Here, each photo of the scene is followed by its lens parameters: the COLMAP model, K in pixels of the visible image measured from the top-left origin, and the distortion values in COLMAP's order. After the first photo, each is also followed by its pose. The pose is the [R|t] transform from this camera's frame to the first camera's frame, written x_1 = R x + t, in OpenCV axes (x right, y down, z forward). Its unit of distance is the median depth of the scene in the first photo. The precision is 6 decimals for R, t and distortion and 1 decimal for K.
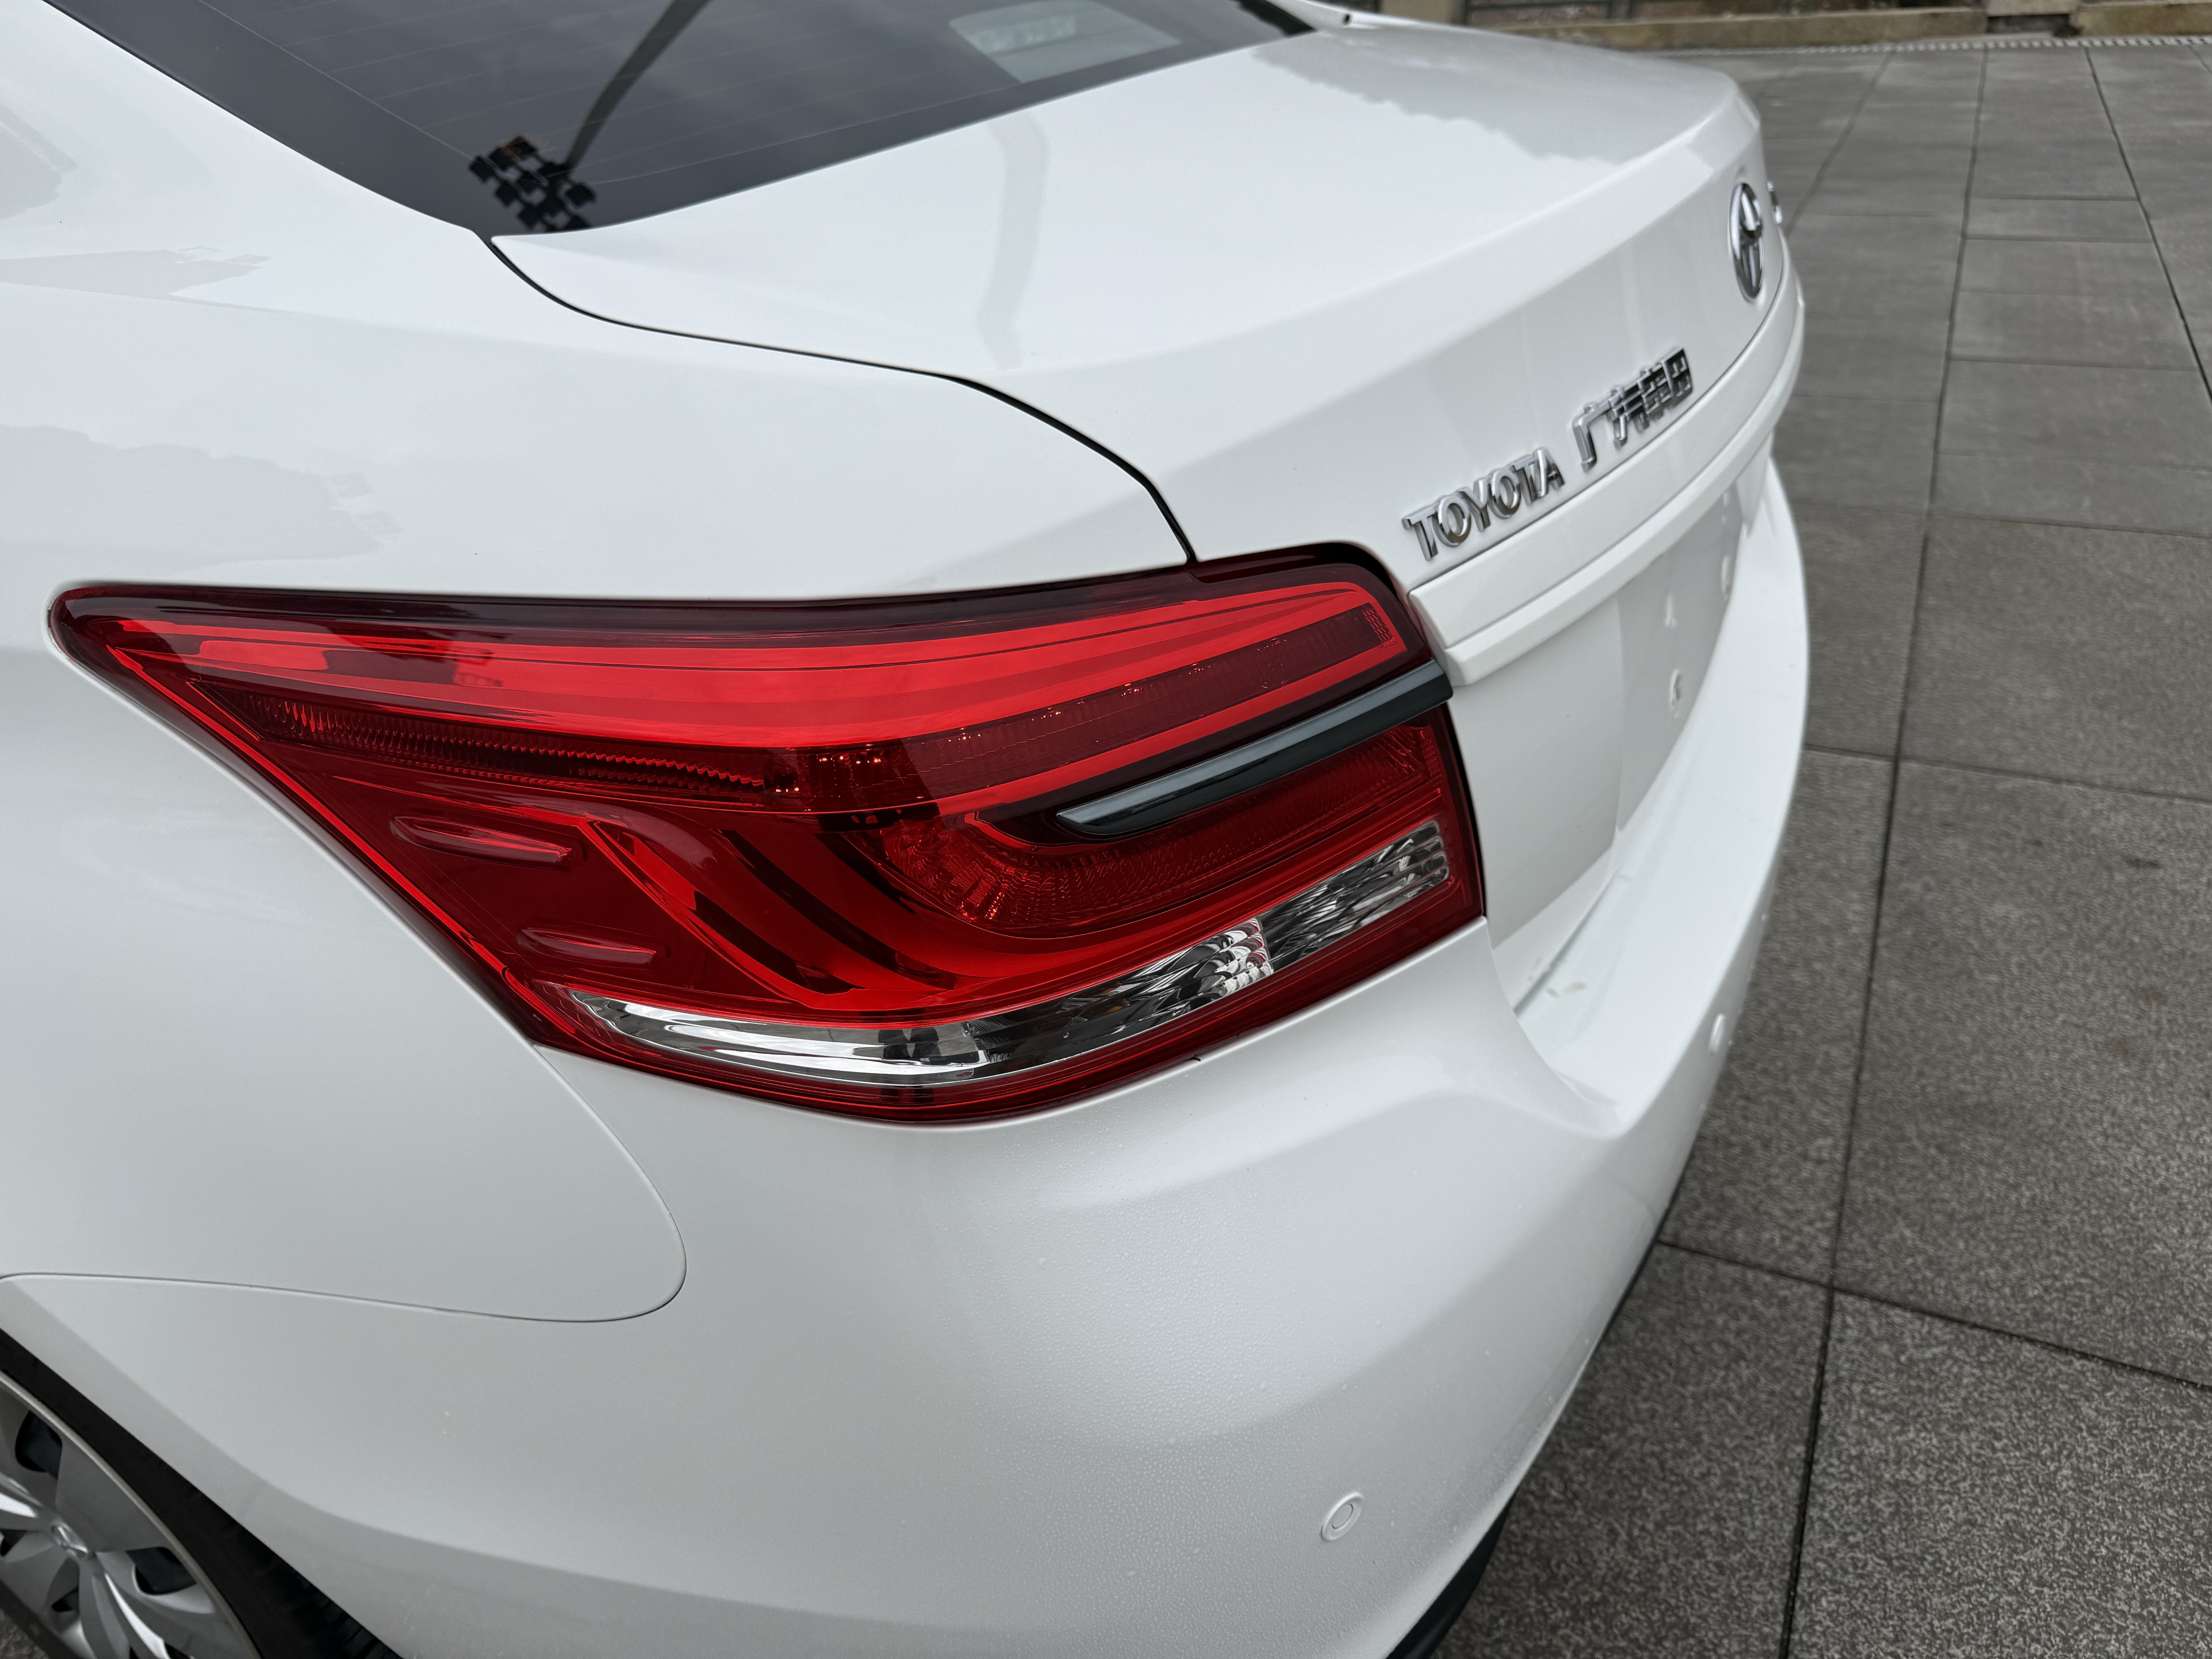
lens RADIAL K [[1568.7, 0, 1095.8], [0, 1568.7, 845.1], [0, 0, 1]] dist [0.023033, -0.029644]
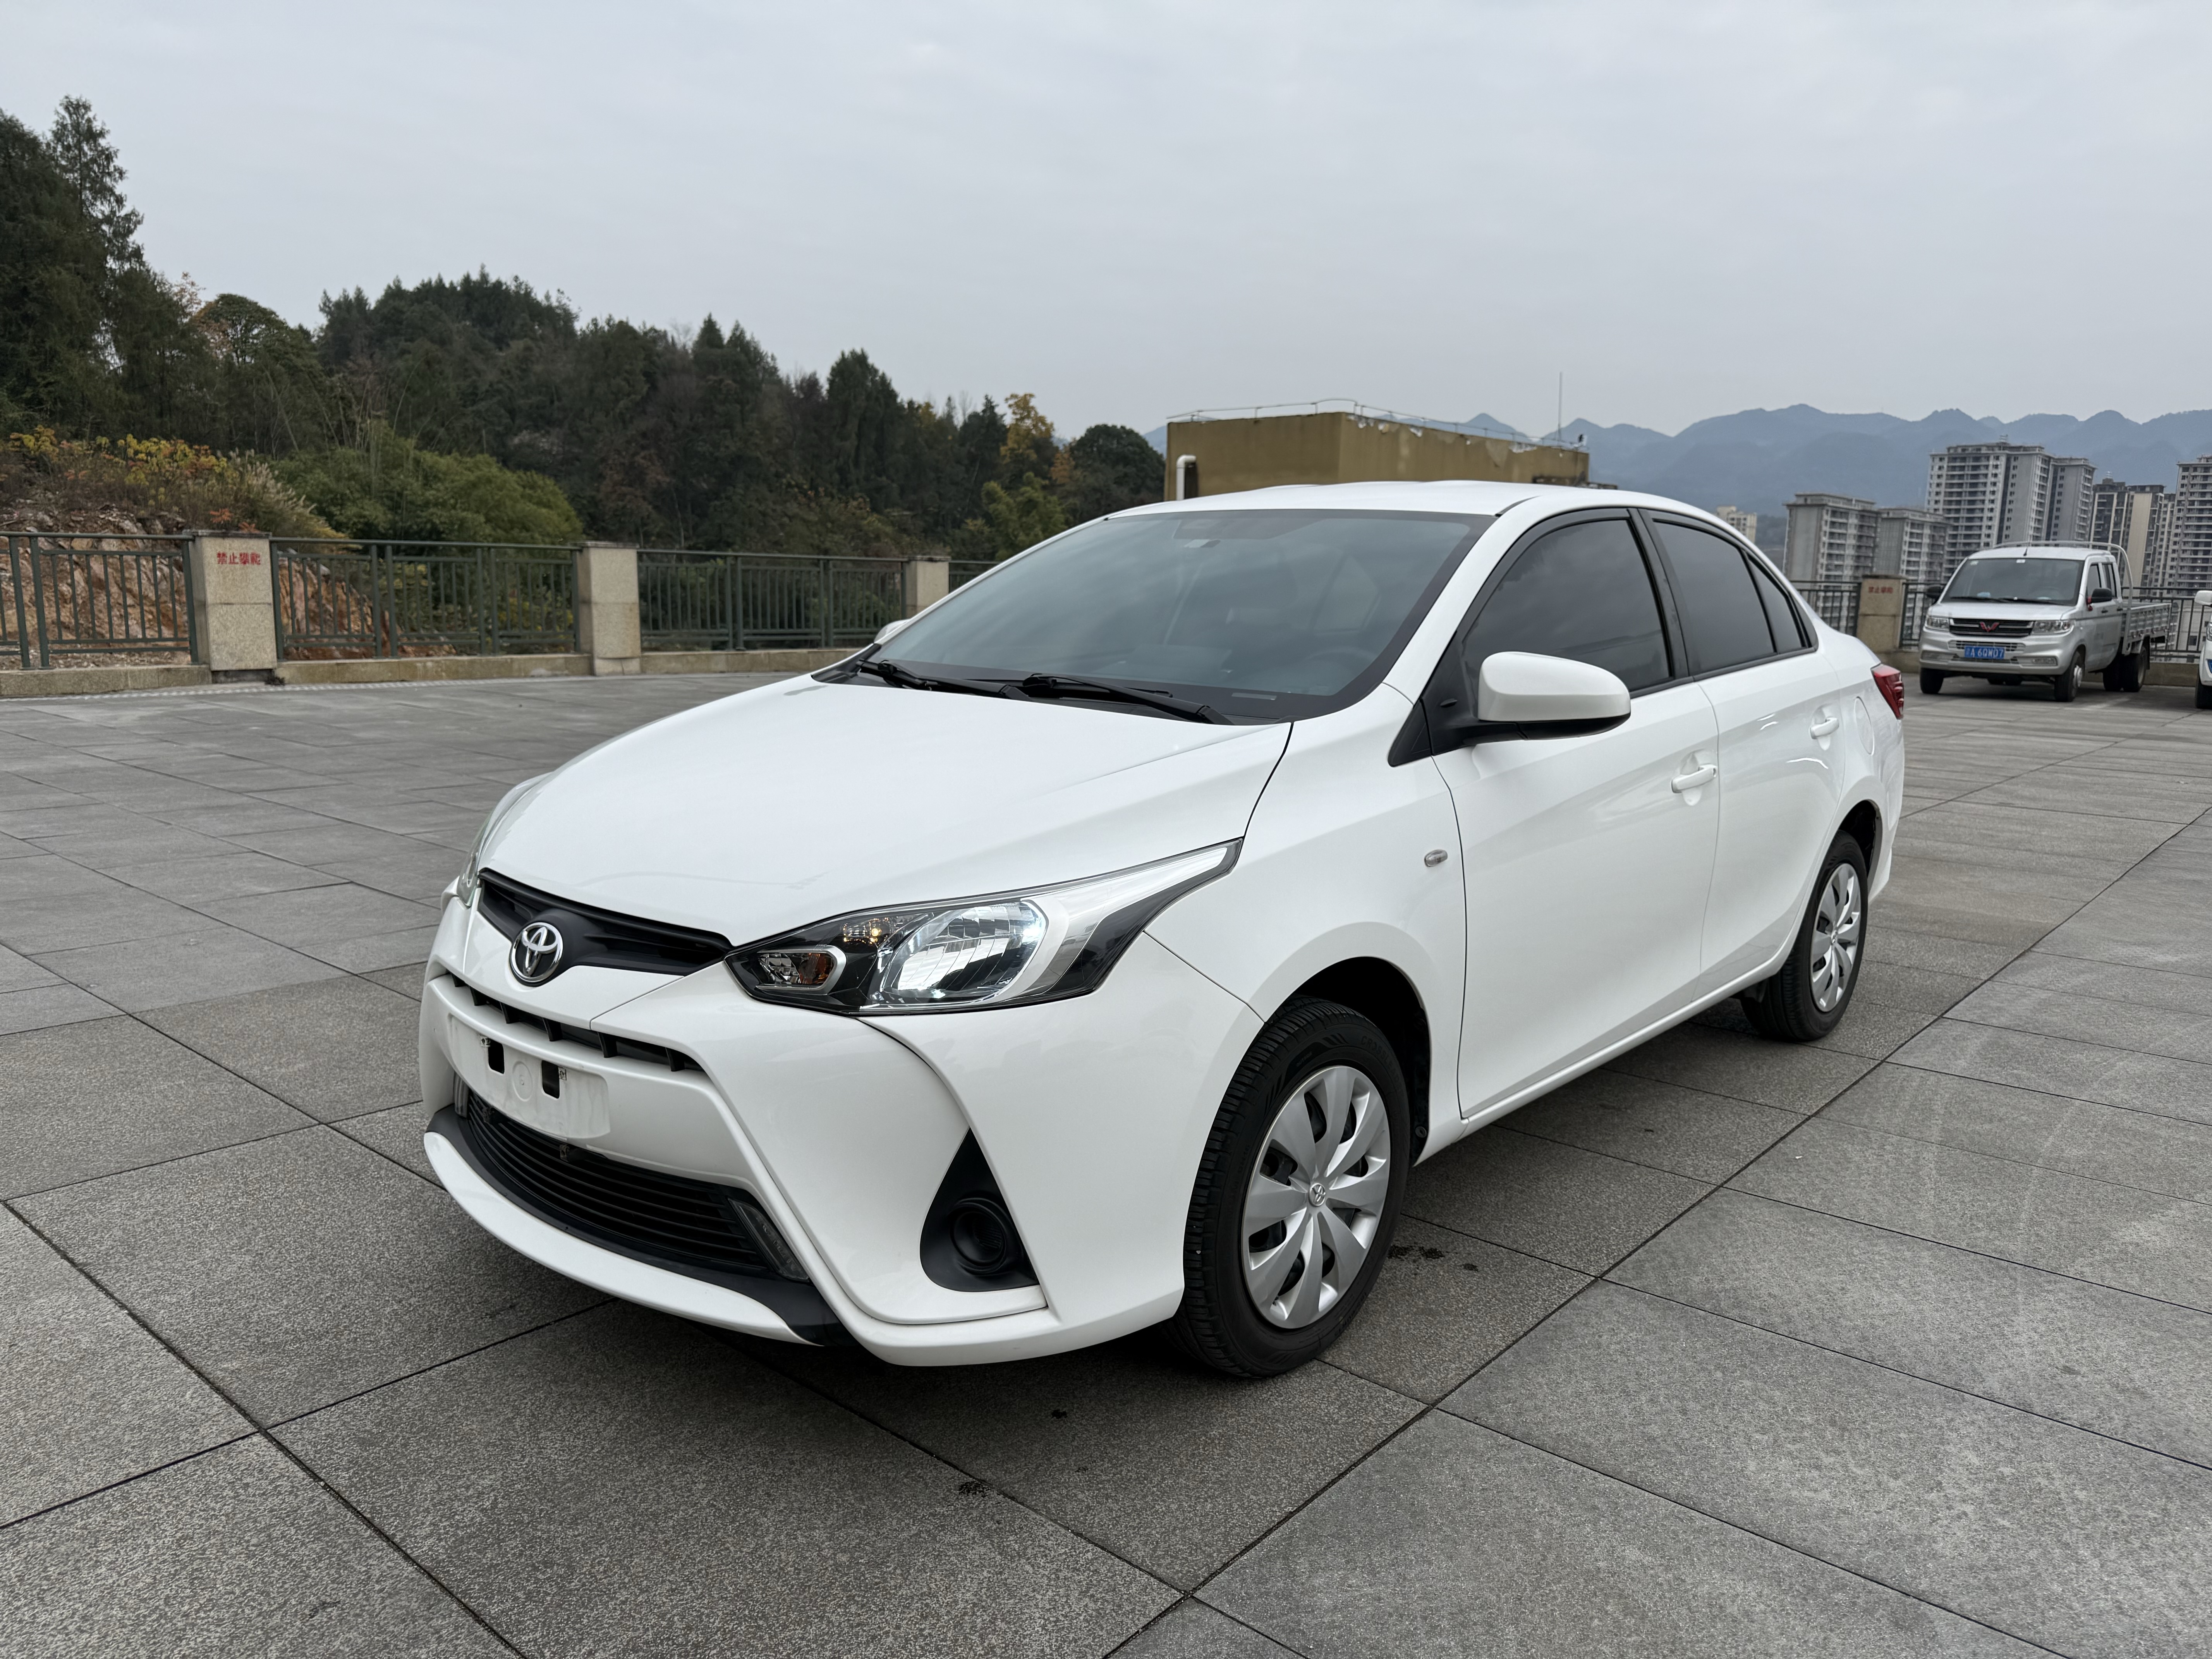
lens RADIAL K [[1568.7, 0, 1098.8], [0, 1568.7, 818.2], [0, 0, 1]] dist [0.023033, -0.029644]
pose [[0.249914, -0.082602, 0.964738, -3.488180], [0.460598, 0.886547, -0.043410, -0.356327], [-0.851700, 0.455205, 0.259607, 1.002437]]
